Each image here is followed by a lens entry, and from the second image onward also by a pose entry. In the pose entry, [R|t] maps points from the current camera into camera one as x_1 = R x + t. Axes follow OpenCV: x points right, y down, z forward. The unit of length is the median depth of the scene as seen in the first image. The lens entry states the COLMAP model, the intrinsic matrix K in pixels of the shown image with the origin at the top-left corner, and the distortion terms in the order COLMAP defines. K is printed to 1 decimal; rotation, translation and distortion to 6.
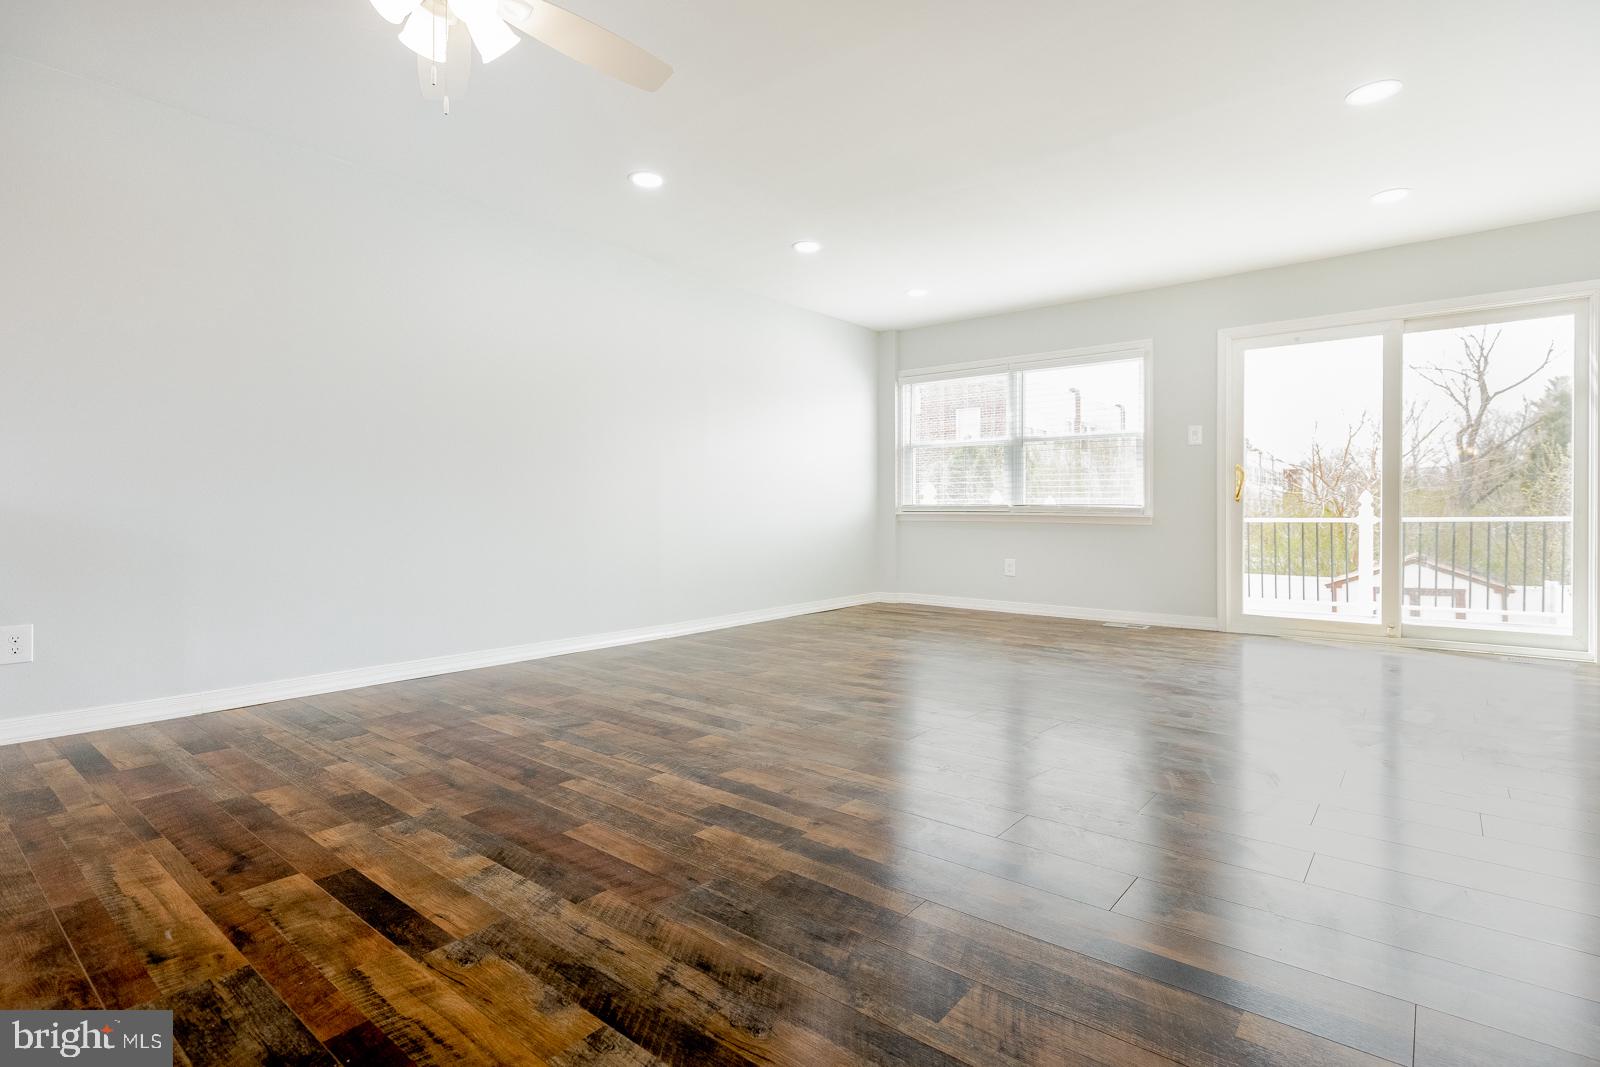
lens RADIAL K [[764.9, 0, 809.7], [0, 764.9, 528.3], [0, 0, 1]] dist [-0.002633, 0.001371]
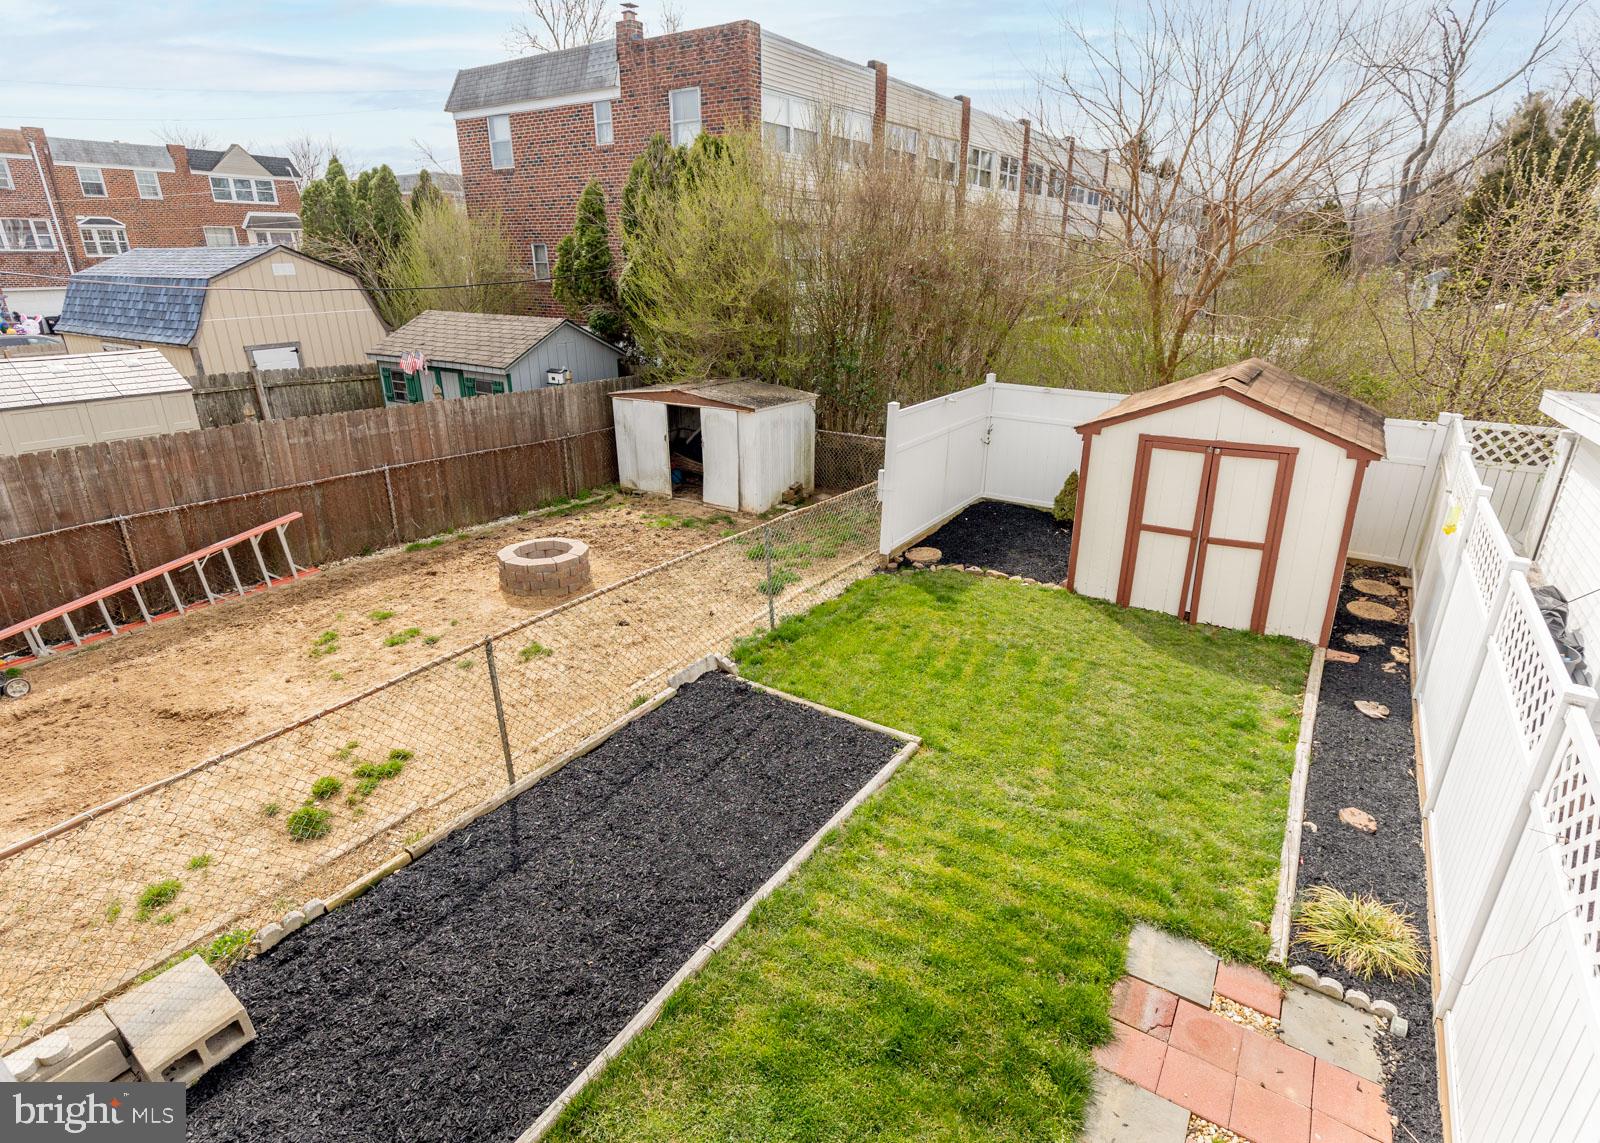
lens RADIAL K [[808.6, 0, 801.8], [0, 808.6, 572.0], [0, 0, 1]] dist [0.000712, 0.000498]
pose [[0.994109, -0.035273, 0.102488, 0.084596], [-0.002504, 0.937839, 0.347063, -0.005769], [-0.108359, -0.345275, 0.932225, 0.091338]]
